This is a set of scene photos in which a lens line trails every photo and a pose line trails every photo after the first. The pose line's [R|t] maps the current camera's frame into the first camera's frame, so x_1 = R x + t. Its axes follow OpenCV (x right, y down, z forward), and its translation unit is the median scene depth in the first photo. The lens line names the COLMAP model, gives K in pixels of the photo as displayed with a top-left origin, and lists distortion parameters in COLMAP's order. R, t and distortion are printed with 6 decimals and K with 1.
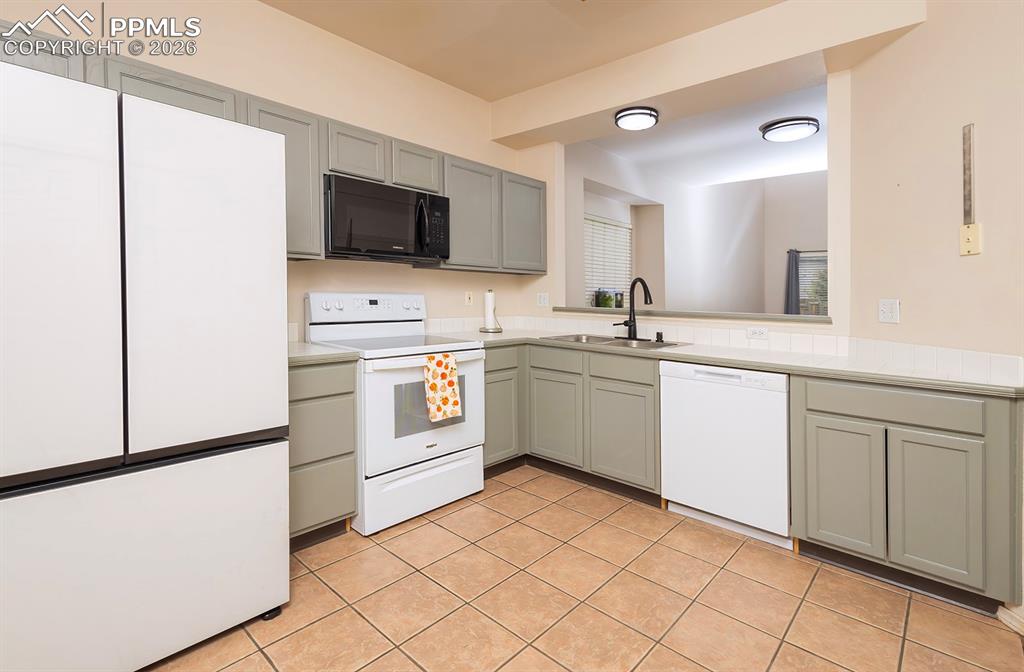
lens RADIAL K [[484.1, 0, 509.8], [0, 484.1, 296.2], [0, 0, 1]] dist [0.000686, 0.000246]
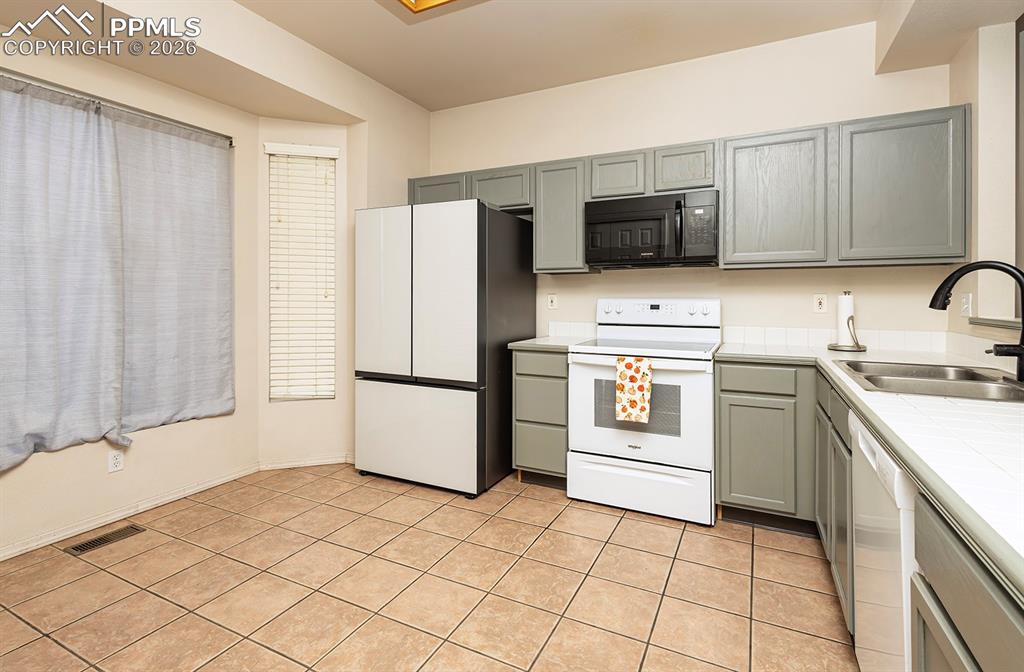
lens RADIAL K [[516.5, 0, 514.3], [0, 516.5, 300.8], [0, 0, 1]] dist [0.001804, -0.000231]
pose [[0.244889, -0.012246, -0.969474, 0.848787], [0.001341, 0.999924, -0.012291, 0.014494], [0.969550, 0.001710, 0.244887, 0.494516]]
